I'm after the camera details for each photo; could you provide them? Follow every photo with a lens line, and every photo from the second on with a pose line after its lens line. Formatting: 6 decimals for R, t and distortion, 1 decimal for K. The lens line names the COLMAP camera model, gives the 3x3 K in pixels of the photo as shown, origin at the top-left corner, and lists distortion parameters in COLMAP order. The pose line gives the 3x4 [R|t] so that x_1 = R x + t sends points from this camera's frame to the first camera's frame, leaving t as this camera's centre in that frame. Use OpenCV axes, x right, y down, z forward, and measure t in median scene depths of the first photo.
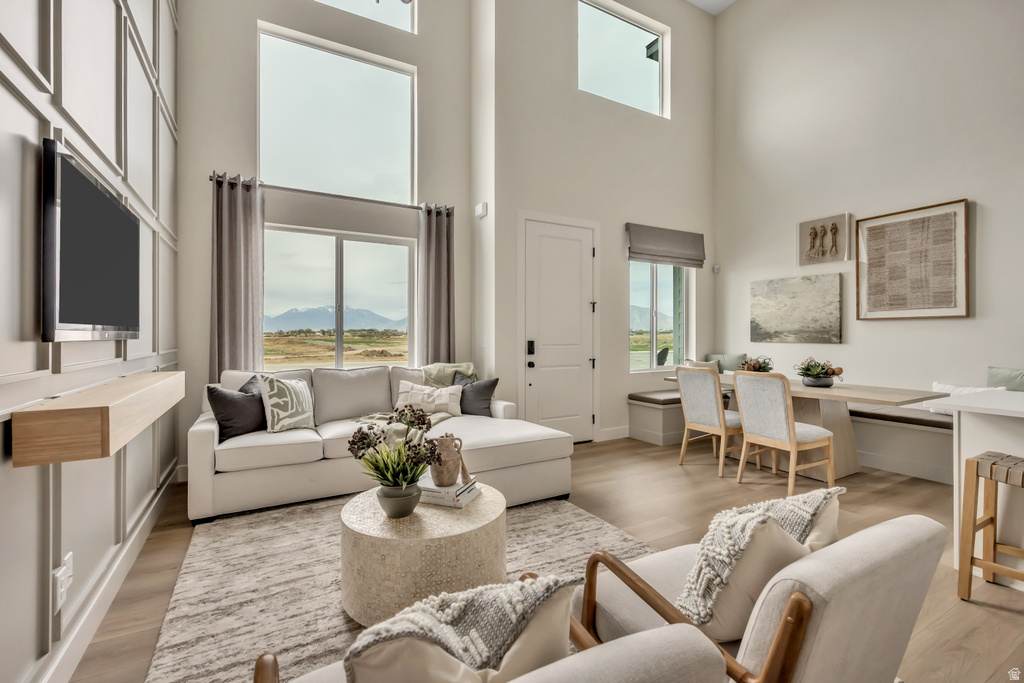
lens RADIAL K [[445.0, 0, 508.3], [0, 445.0, 336.6], [0, 0, 1]] dist [0.013932, 0.000049]
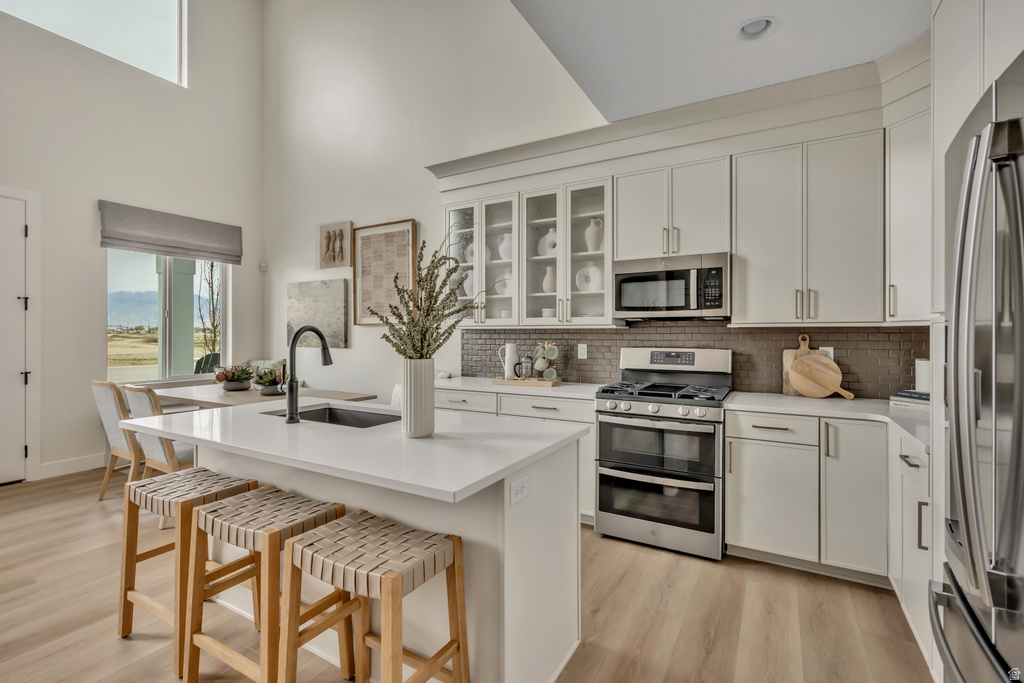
lens RADIAL K [[455.2, 0, 513.2], [0, 455.2, 336.8], [0, 0, 1]] dist [-0.026042, 0.000047]
pose [[0.855281, -0.000210, 0.518165, 0.512540], [-0.000151, 1.000000, 0.000655, -0.010790], [-0.518165, -0.000639, 0.855280, -0.071841]]
